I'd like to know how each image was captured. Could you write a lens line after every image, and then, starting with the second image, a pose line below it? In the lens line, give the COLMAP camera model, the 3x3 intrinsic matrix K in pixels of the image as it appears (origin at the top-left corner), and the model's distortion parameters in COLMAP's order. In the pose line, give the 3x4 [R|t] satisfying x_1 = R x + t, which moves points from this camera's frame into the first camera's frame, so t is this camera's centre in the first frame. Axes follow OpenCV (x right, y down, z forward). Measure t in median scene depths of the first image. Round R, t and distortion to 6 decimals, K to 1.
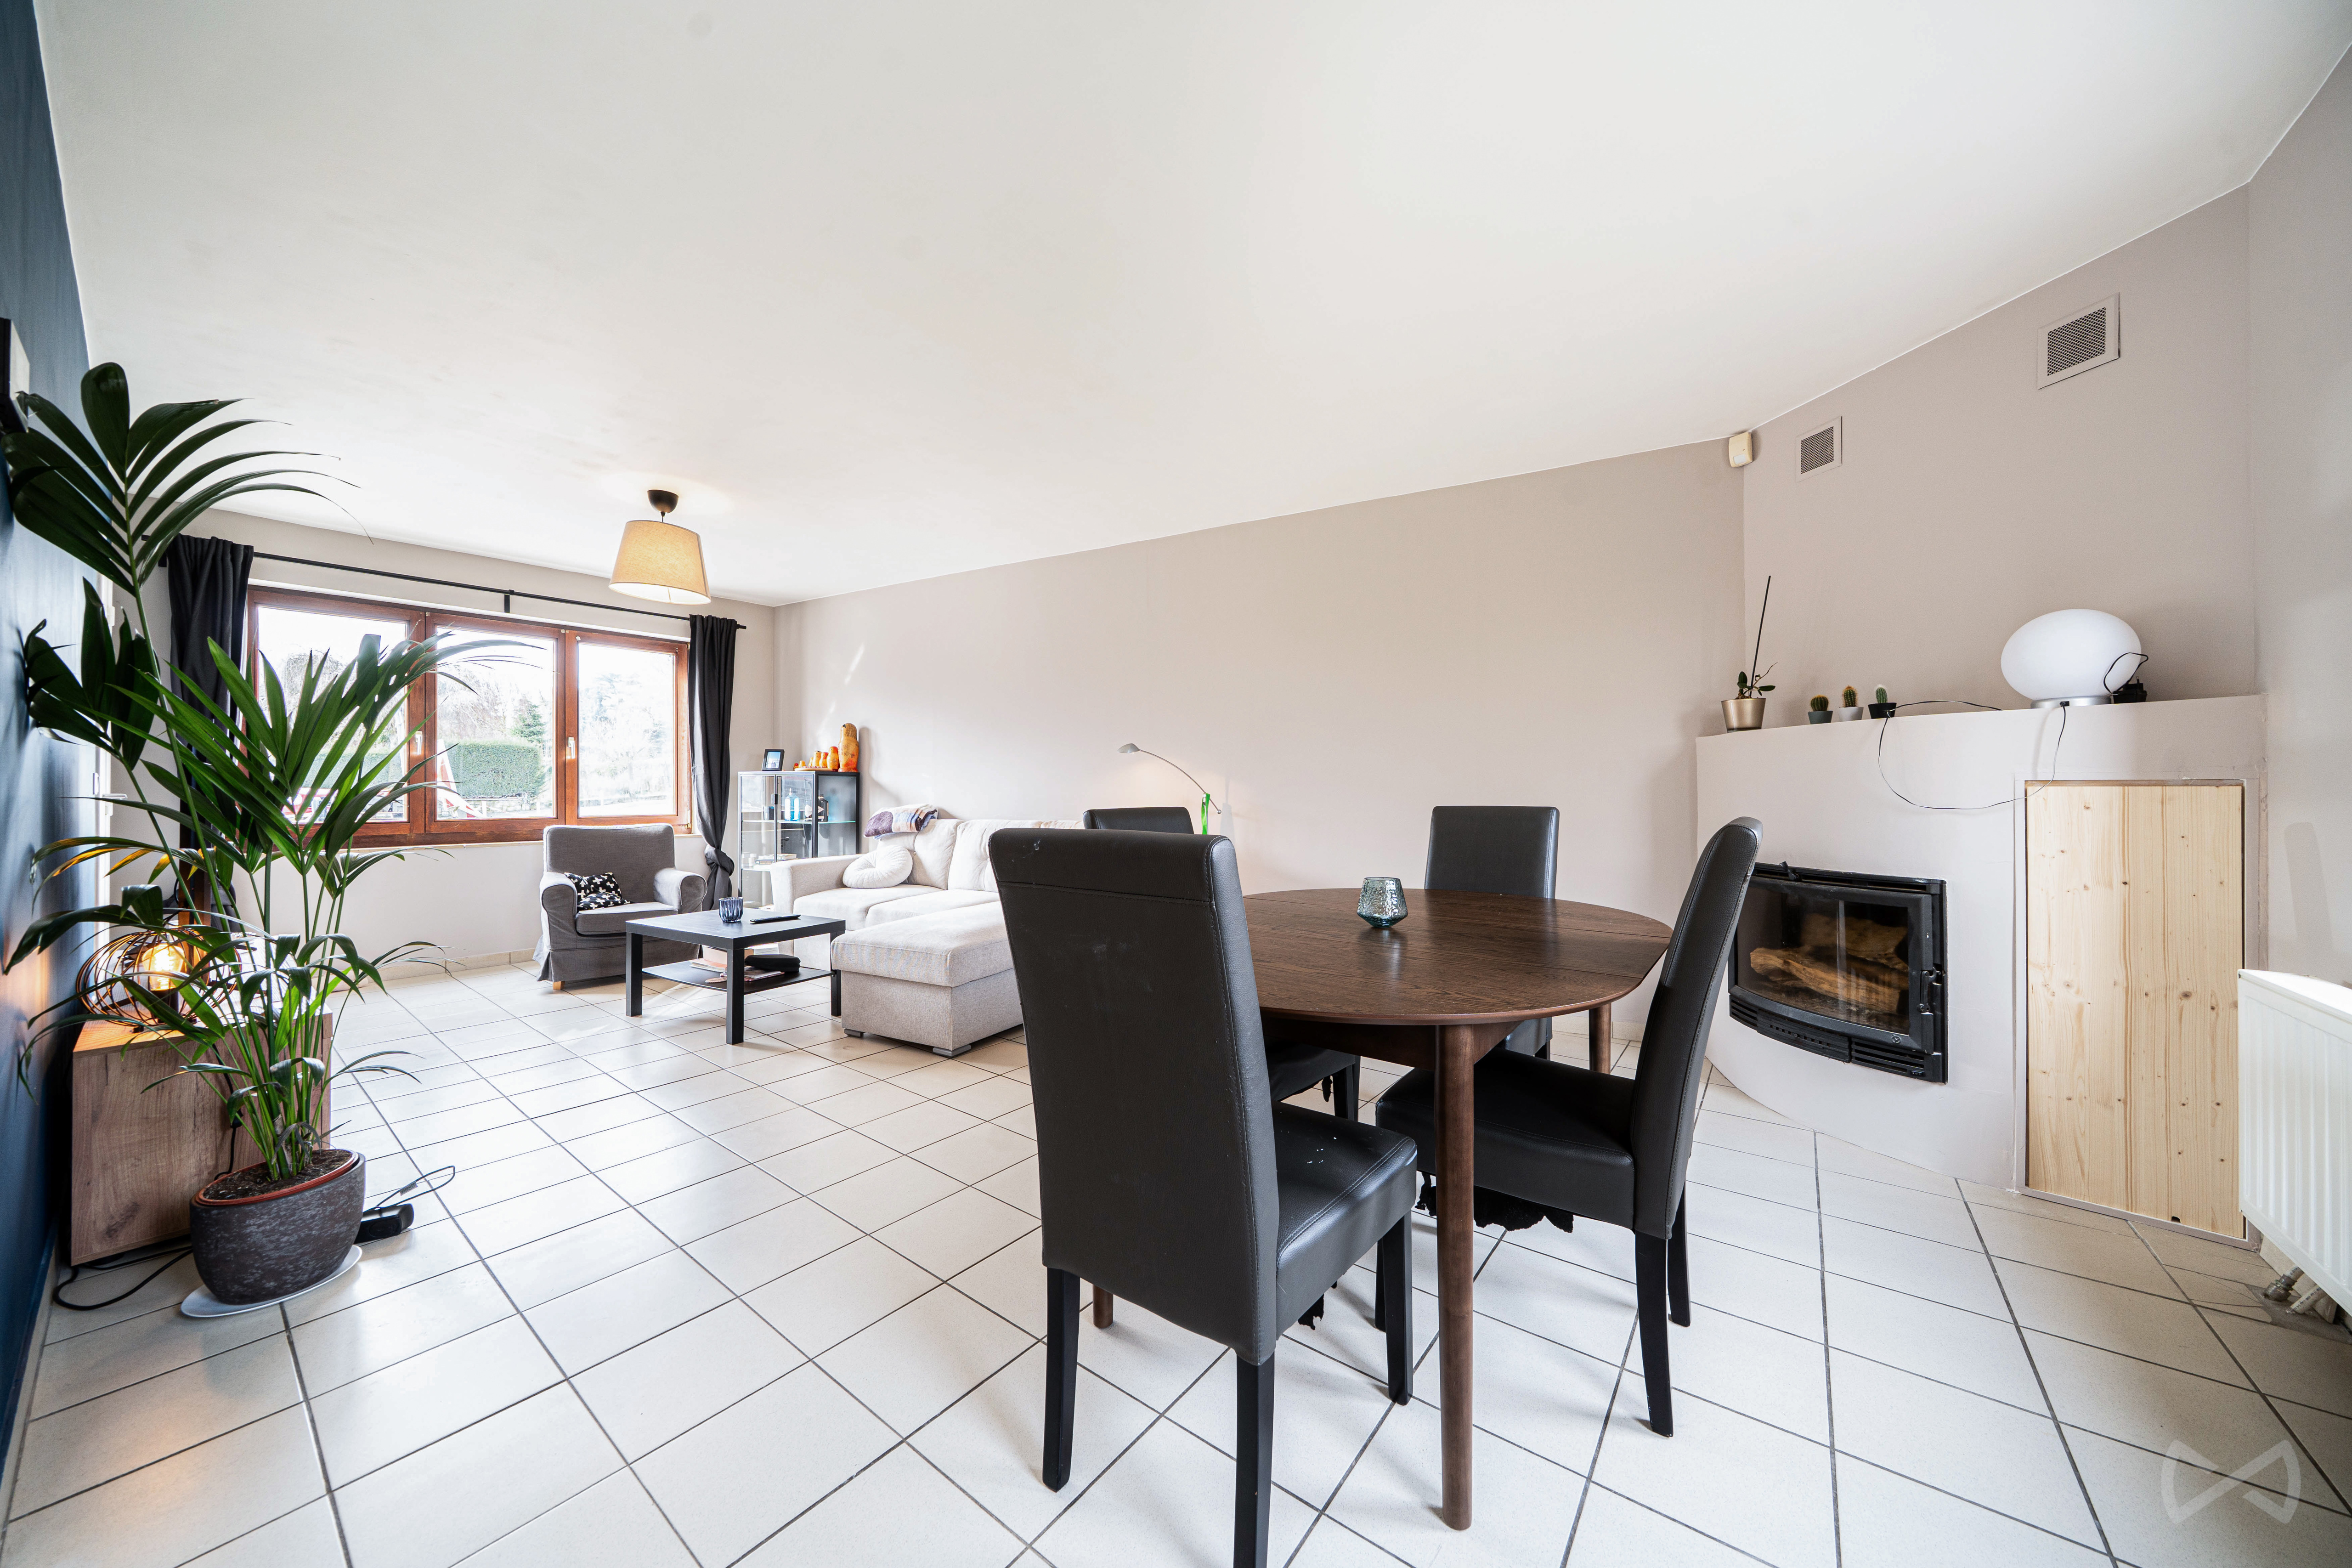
lens RADIAL K [[797.8, 0, 1175.2], [0, 797.8, 789.2], [0, 0, 1]] dist [-0.007539, -0.000500]
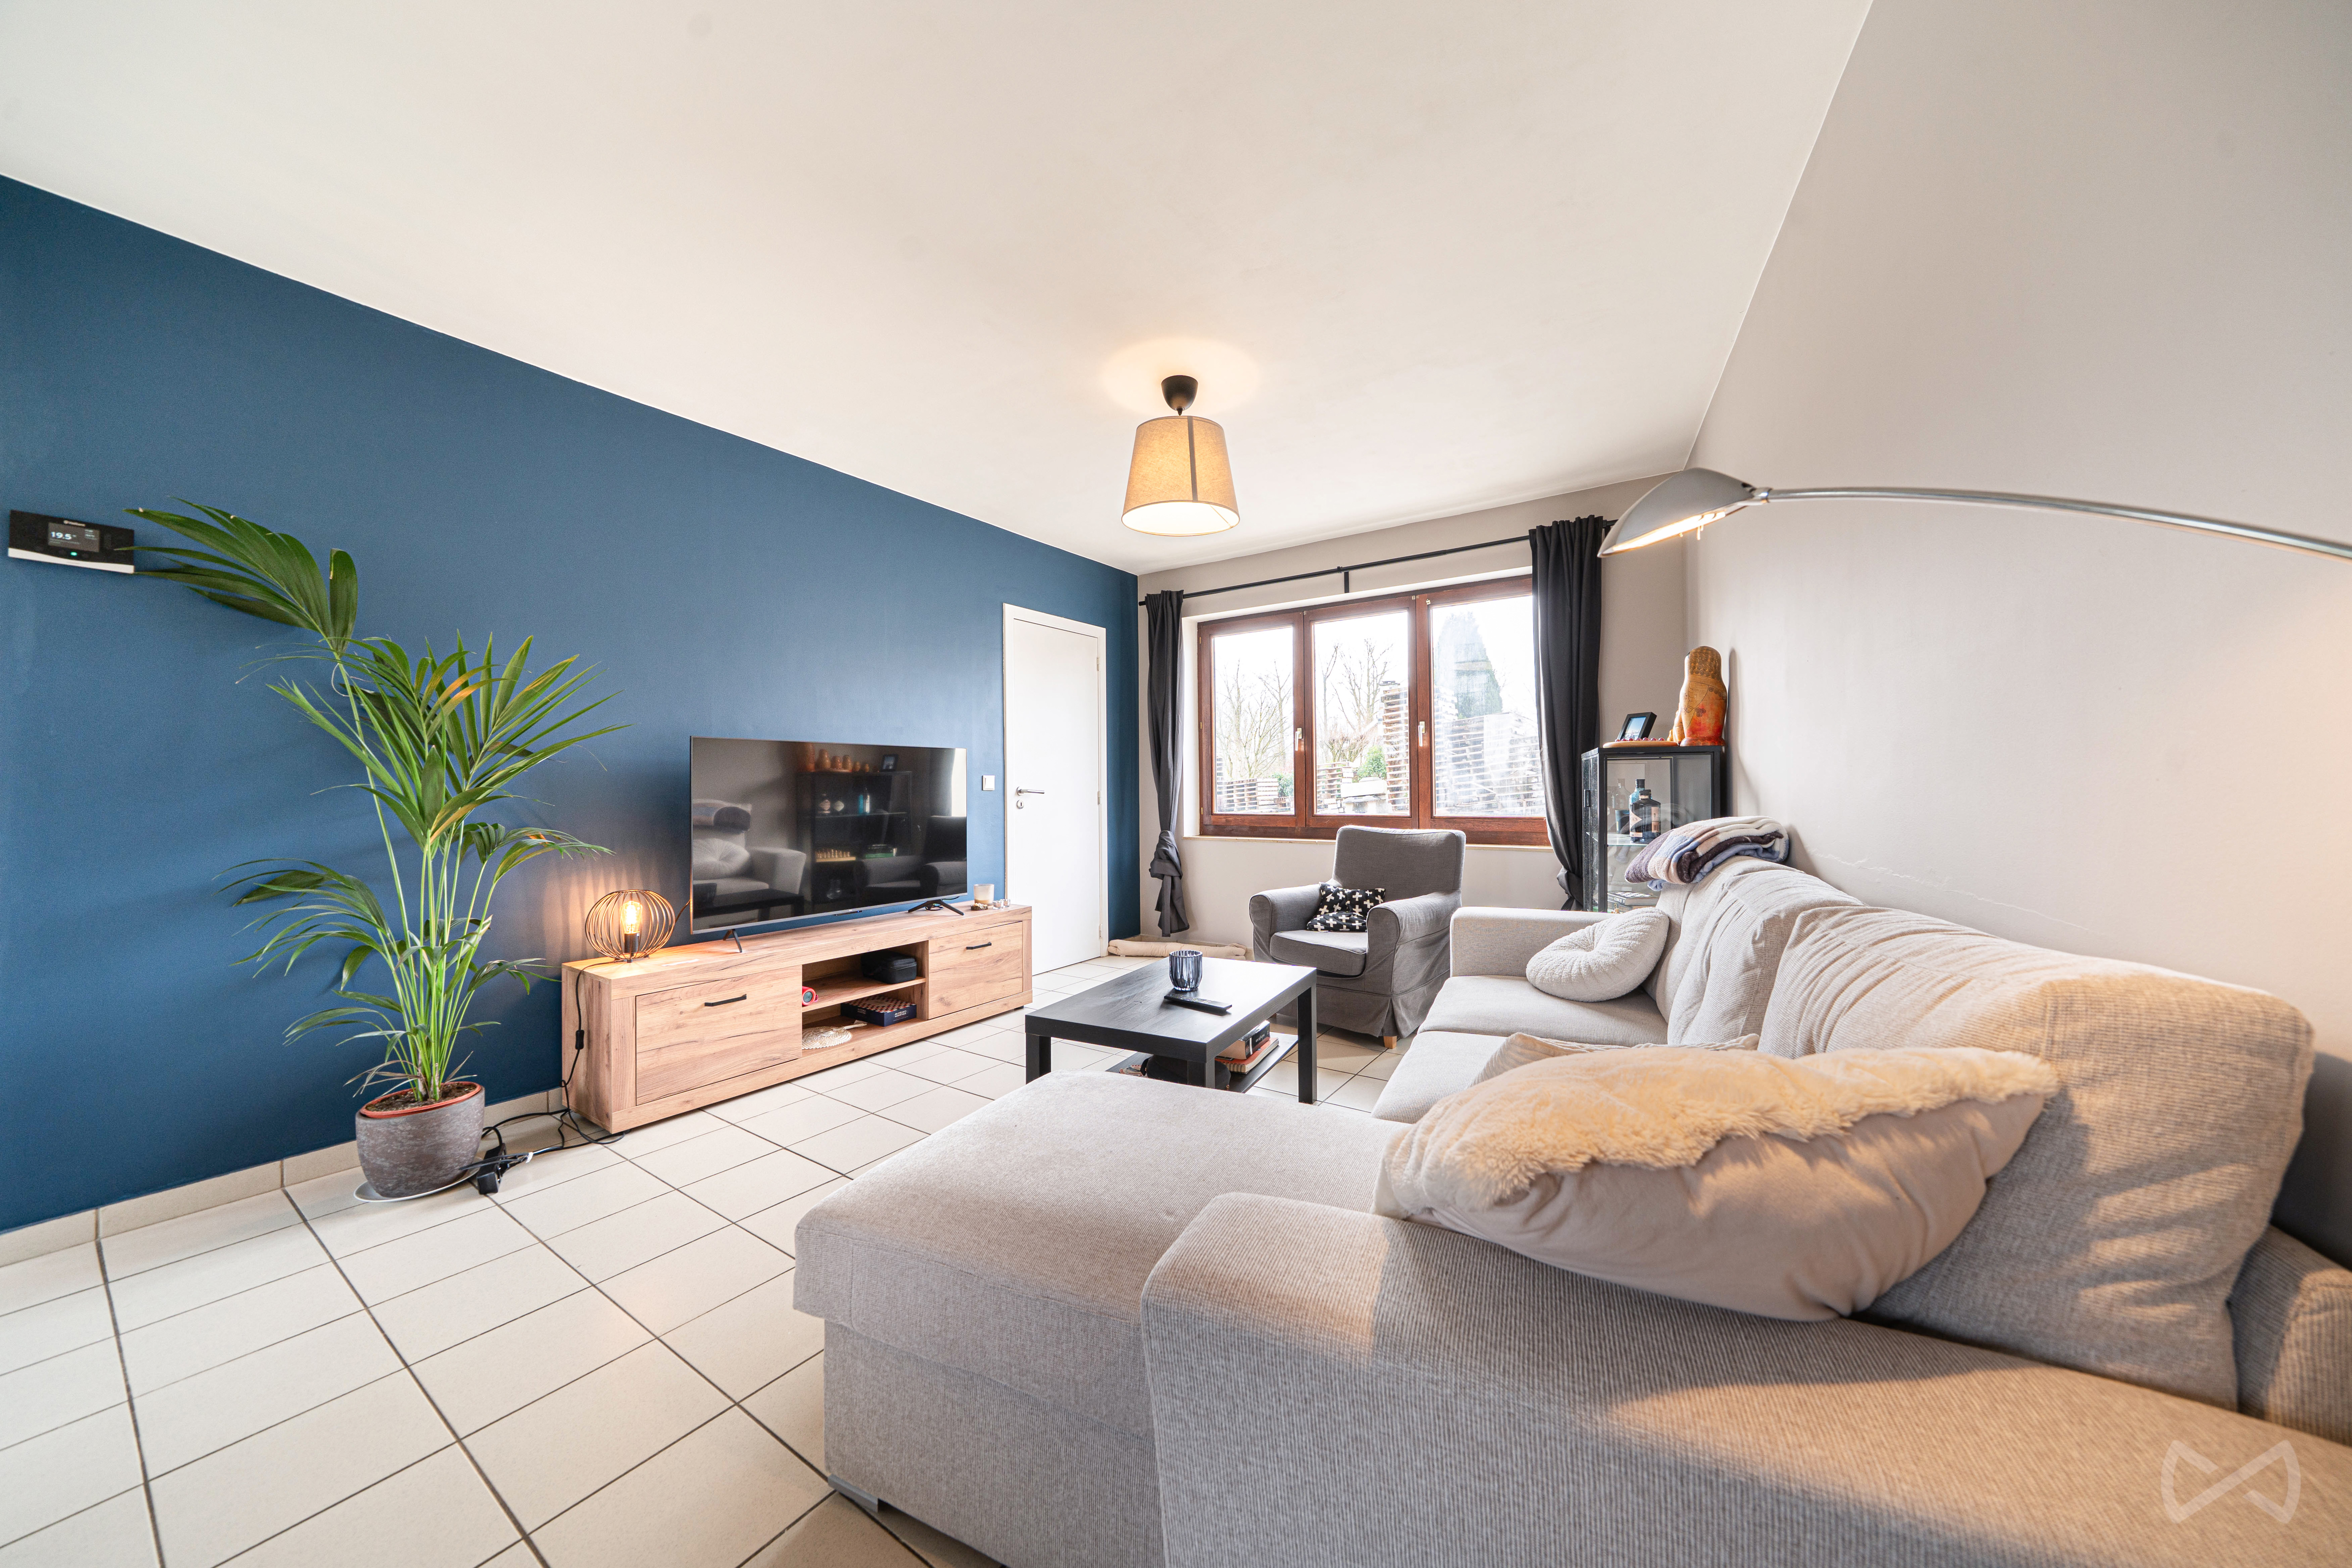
lens RADIAL K [[797.8, 0, 1166.6], [0, 797.8, 783.7], [0, 0, 1]] dist [-0.007539, -0.000500]
pose [[0.067056, -0.002167, -0.997747, 0.066786], [0.008241, 0.999965, -0.001618, -0.000248], [0.997715, -0.008114, 0.067072, 0.705514]]
